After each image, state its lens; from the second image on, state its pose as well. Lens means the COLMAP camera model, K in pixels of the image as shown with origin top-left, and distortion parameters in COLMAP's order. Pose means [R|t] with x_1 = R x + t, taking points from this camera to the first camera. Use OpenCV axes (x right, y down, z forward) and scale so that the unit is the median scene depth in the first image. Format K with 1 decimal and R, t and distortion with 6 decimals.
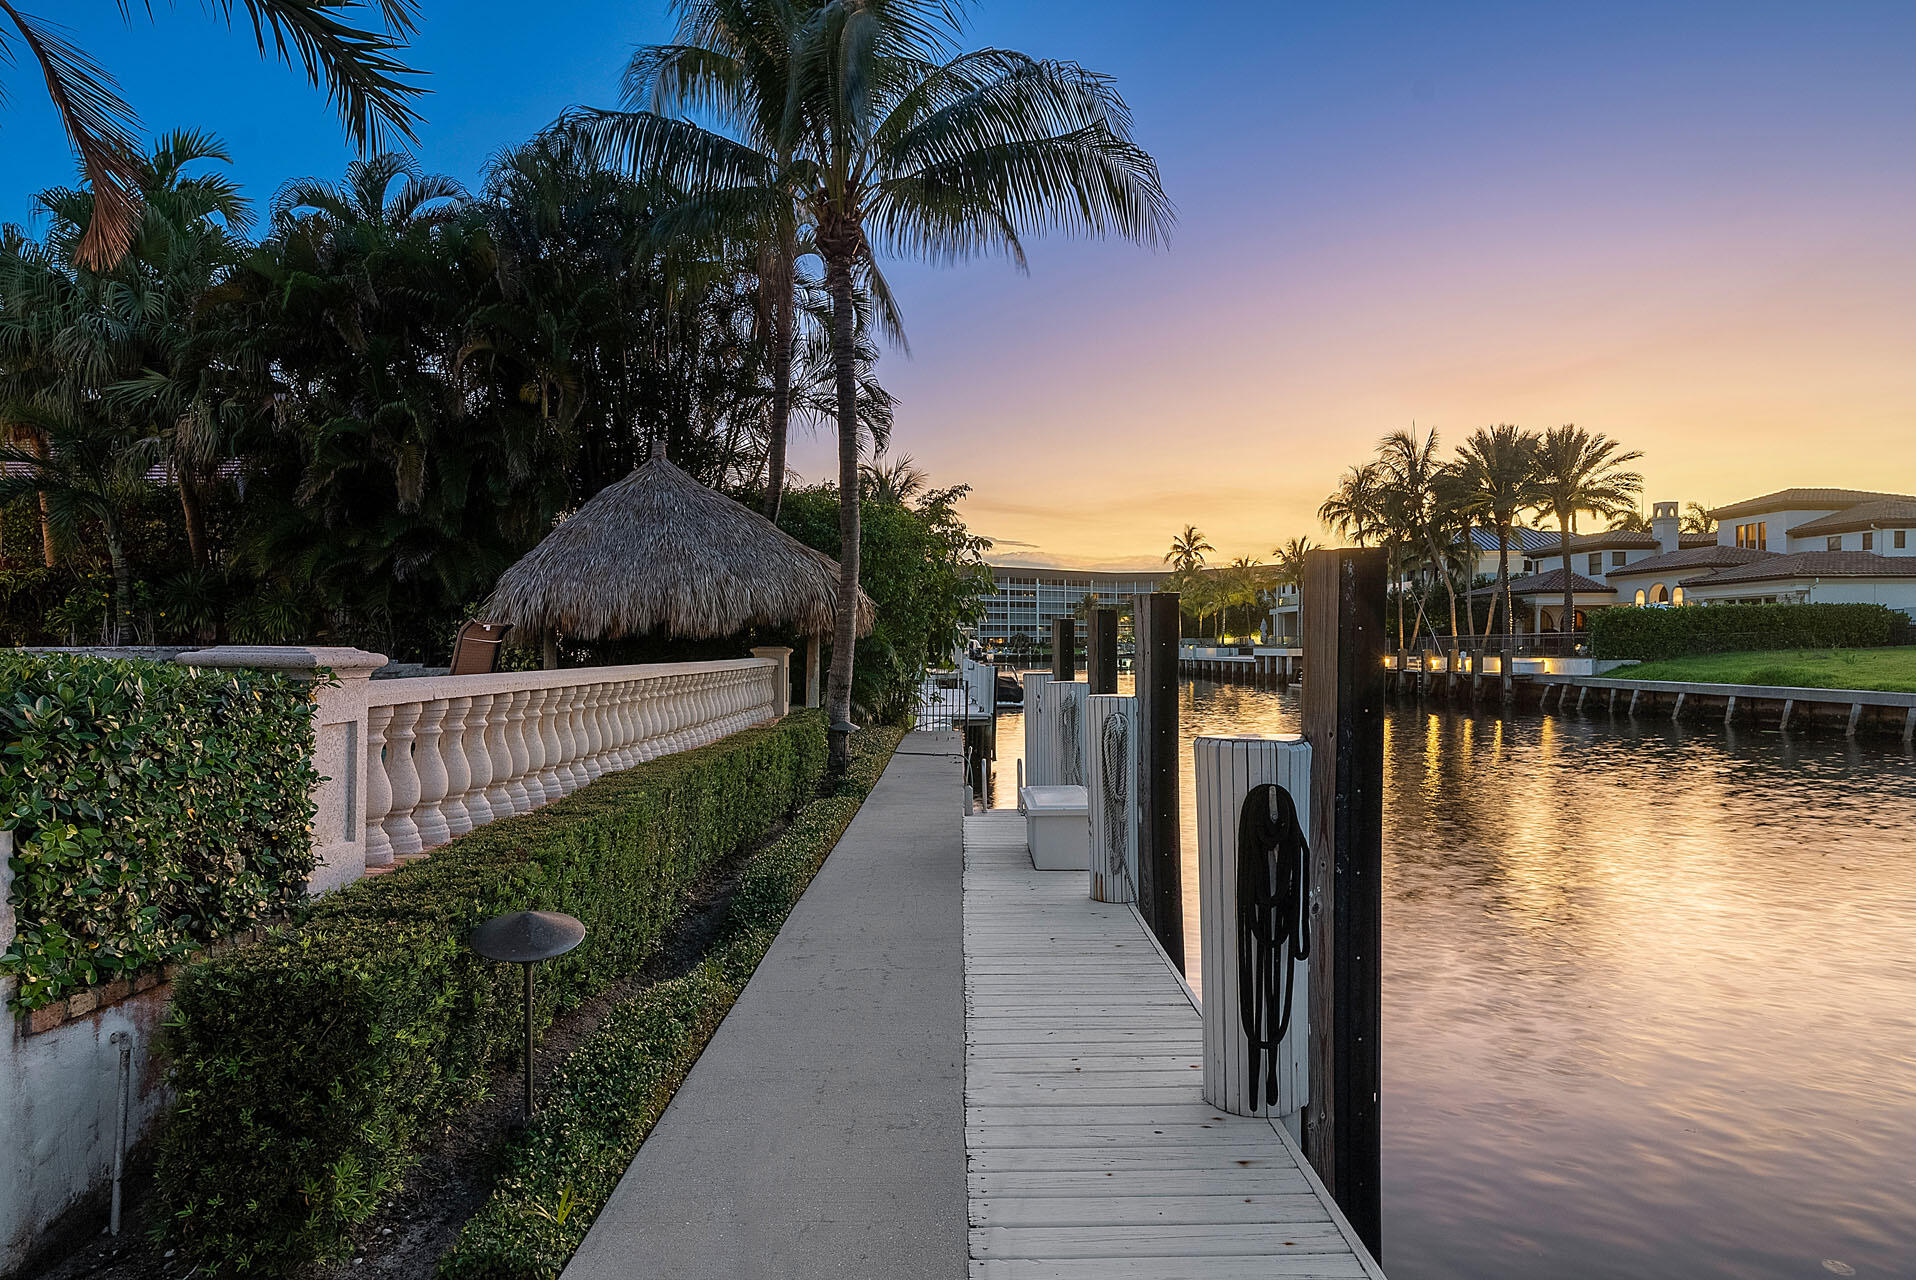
lens RADIAL K [[1149.3, 0, 958.0], [0, 1149.3, 640.0], [0, 0, 1]] dist [0.000397, 0.000650]
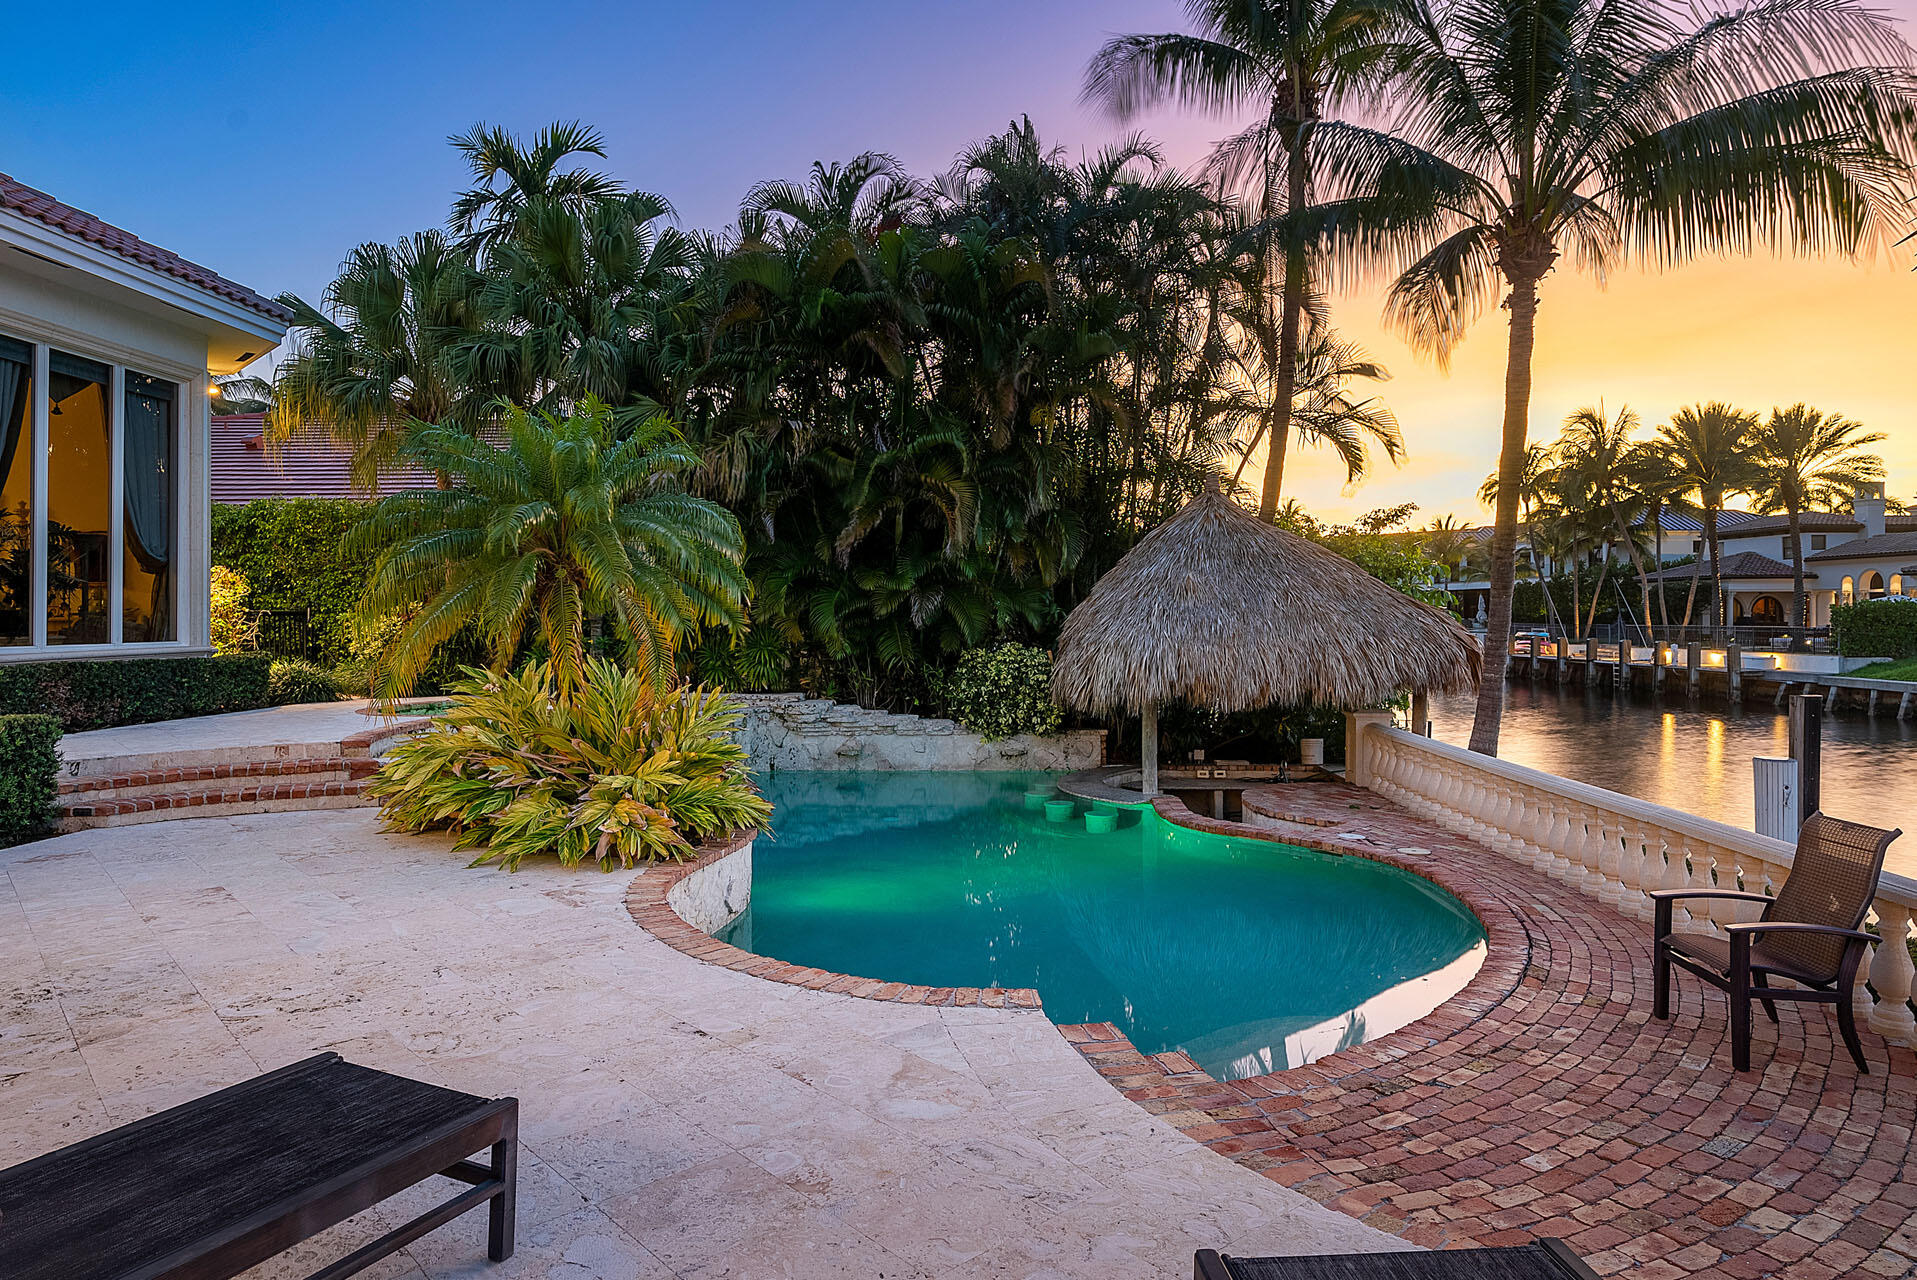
lens RADIAL K [[1180.6, 0, 966.4], [0, 1180.6, 598.1], [0, 0, 1]] dist [-0.001914, 0.001173]
pose [[0.999624, 0.002788, -0.027272, -0.123521], [-0.003008, 0.999963, -0.008013, -0.019729], [0.027248, 0.008092, 0.999596, 0.020170]]
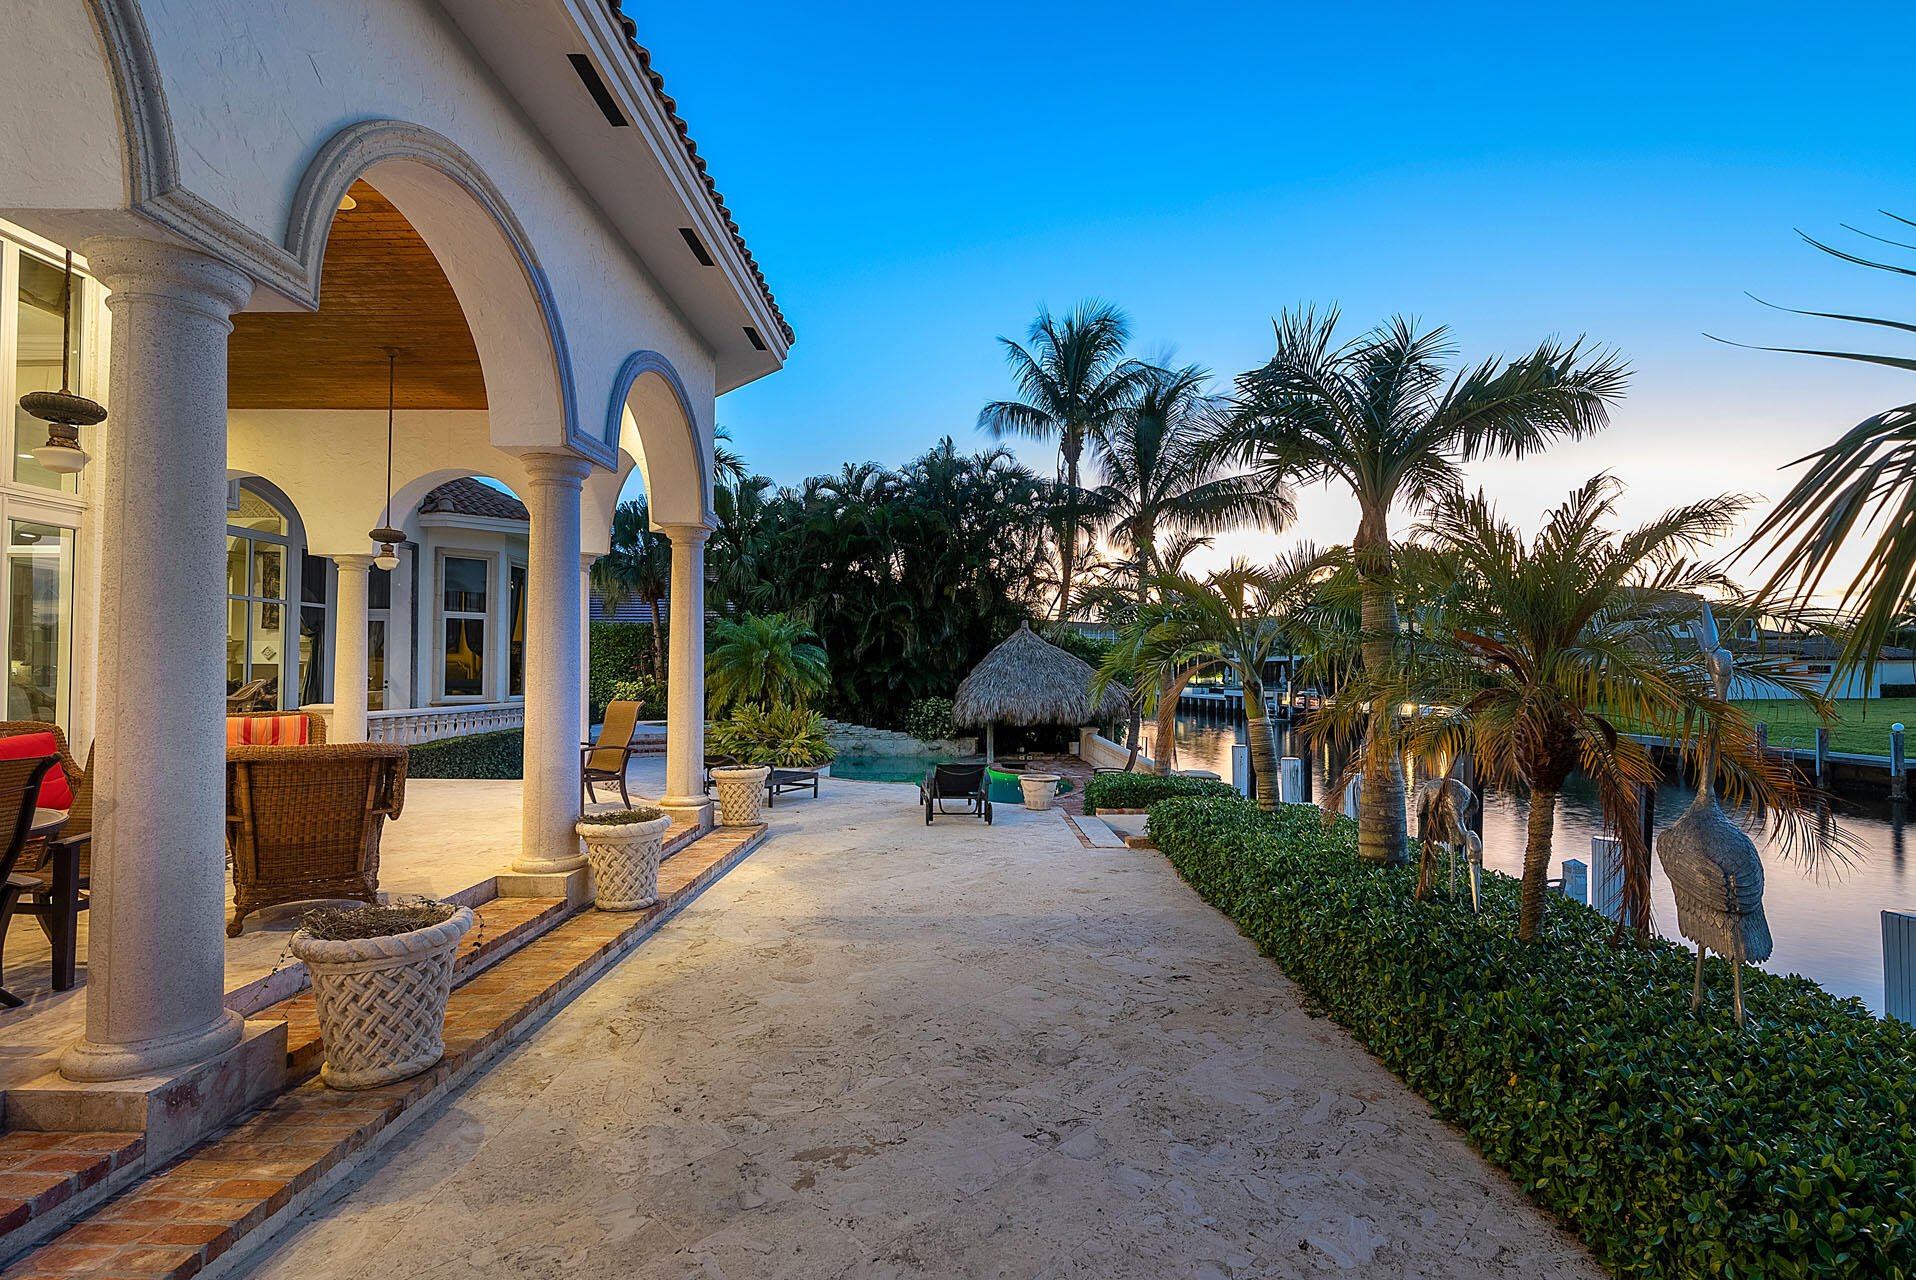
lens RADIAL K [[906.3, 0, 958.0], [0, 906.3, 640.0], [0, 0, 1]] dist [-0.003068, 0.000027]
pose [[0.999957, 0.009133, -0.001641, -0.107952], [-0.009181, 0.999446, -0.031977, -0.025582], [0.001348, 0.031991, 0.999487, -0.162515]]
